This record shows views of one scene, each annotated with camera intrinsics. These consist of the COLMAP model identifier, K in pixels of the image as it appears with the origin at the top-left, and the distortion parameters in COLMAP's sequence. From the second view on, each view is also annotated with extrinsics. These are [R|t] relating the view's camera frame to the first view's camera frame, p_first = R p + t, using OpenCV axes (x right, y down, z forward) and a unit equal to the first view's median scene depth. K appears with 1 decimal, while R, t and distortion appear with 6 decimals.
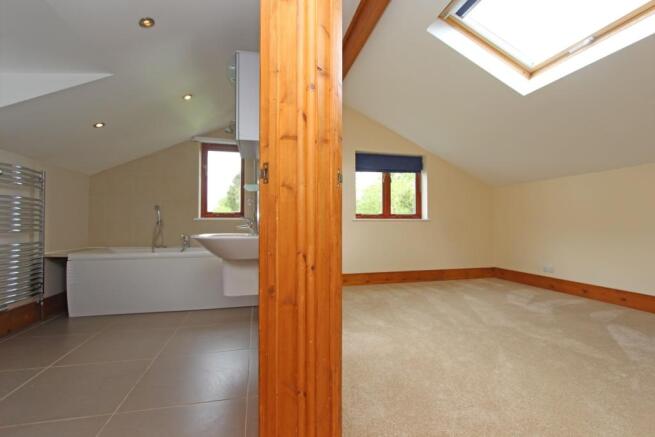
lens RADIAL K [[308.9, 0, 330.6], [0, 308.9, 221.2], [0, 0, 1]] dist [-0.012566, 0.000267]
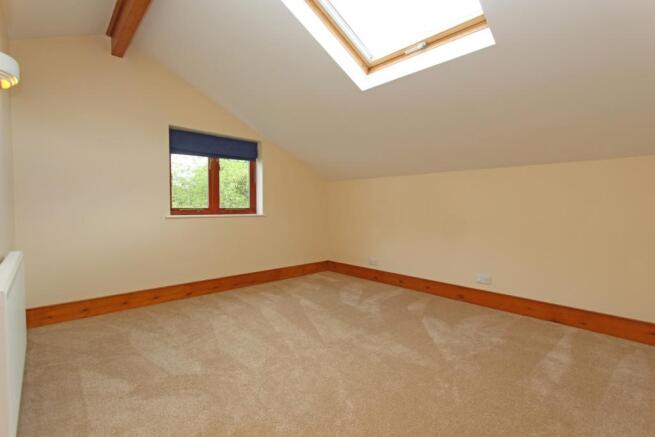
lens RADIAL K [[308.9, 0, 330.6], [0, 308.9, 221.2], [0, 0, 1]] dist [-0.012566, 0.000267]
pose [[0.873006, -0.011927, 0.487564, 0.067902], [-0.016652, 0.998389, 0.054239, -0.050942], [-0.487426, -0.055469, 0.871401, 0.172213]]
